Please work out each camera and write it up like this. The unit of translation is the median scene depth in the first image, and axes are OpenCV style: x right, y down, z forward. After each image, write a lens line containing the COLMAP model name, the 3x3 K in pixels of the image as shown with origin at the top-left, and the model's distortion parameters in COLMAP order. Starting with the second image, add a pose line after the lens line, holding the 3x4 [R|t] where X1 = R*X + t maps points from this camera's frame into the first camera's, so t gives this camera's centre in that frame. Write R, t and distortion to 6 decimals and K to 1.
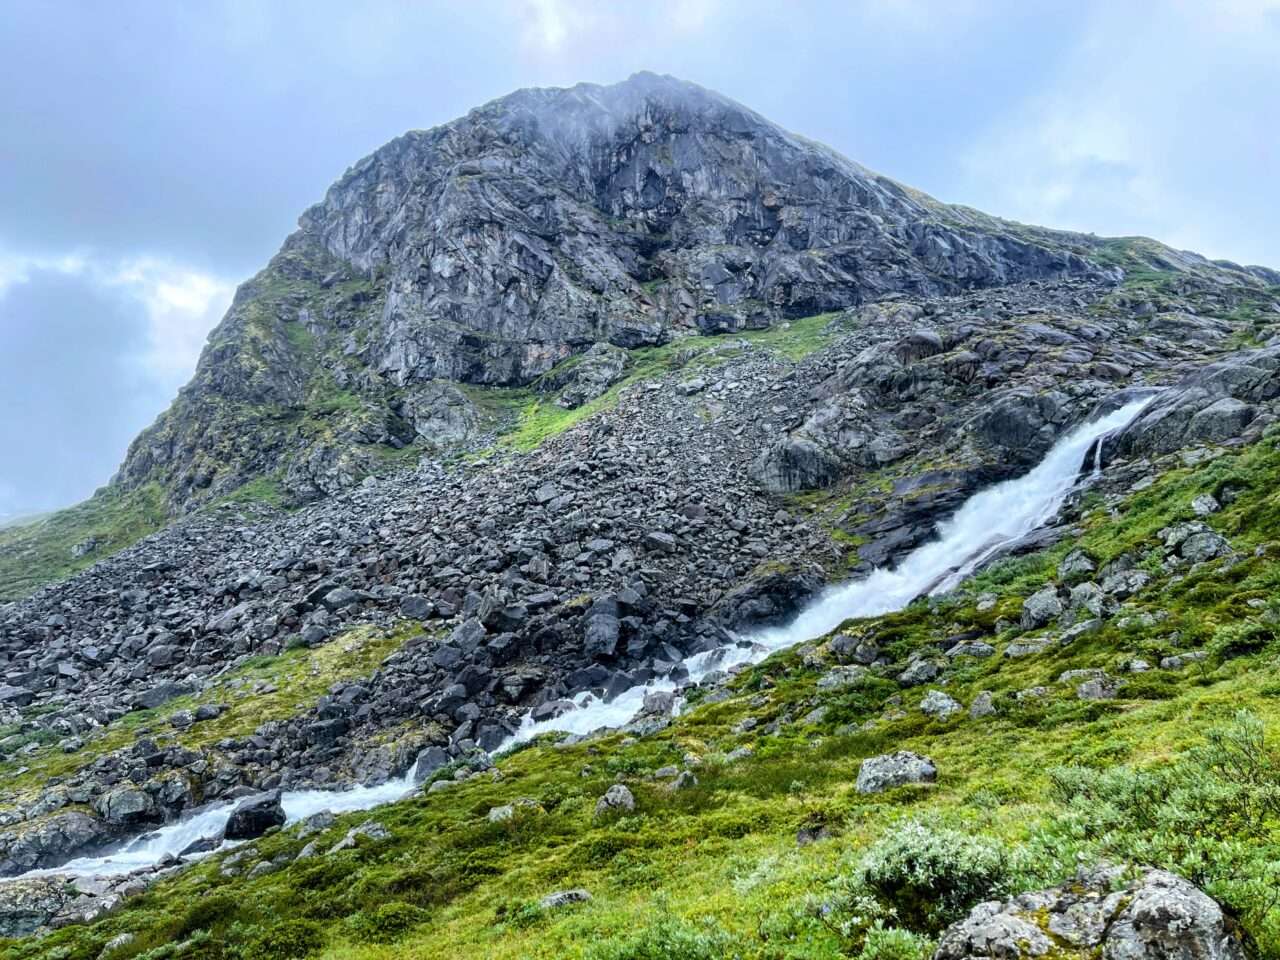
lens RADIAL K [[967.6, 0, 640.0], [0, 967.6, 480.0], [0, 0, 1]] dist [0.040983, -0.000238]
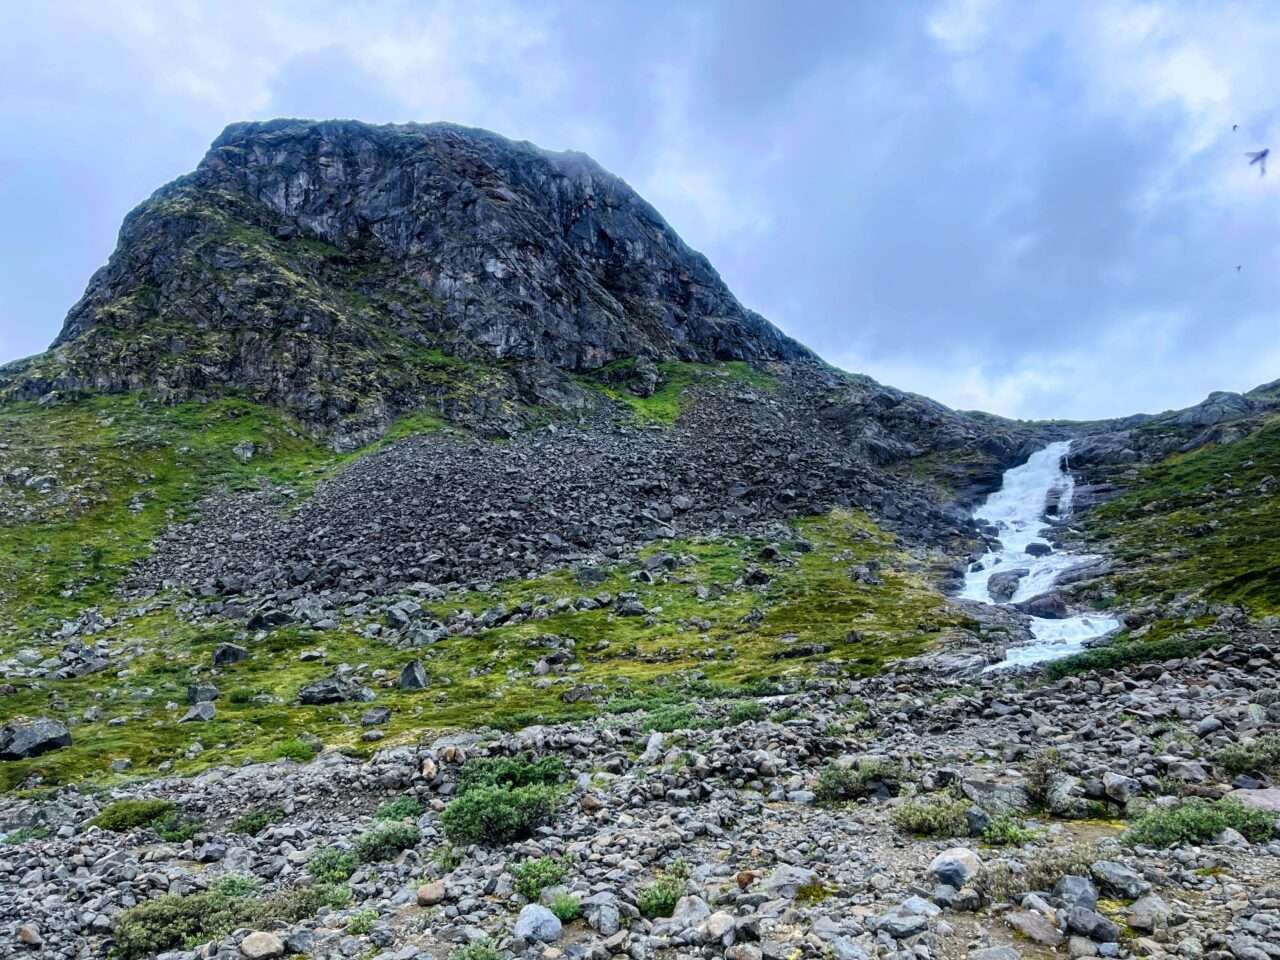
lens RADIAL K [[967.6, 0, 640.0], [0, 967.6, 480.0], [0, 0, 1]] dist [0.040983, -0.000238]
pose [[0.771591, 0.101228, 0.628013, -0.845312], [-0.097327, 0.994419, -0.040711, 0.096717], [-0.628630, -0.029710, 0.777137, -0.142946]]
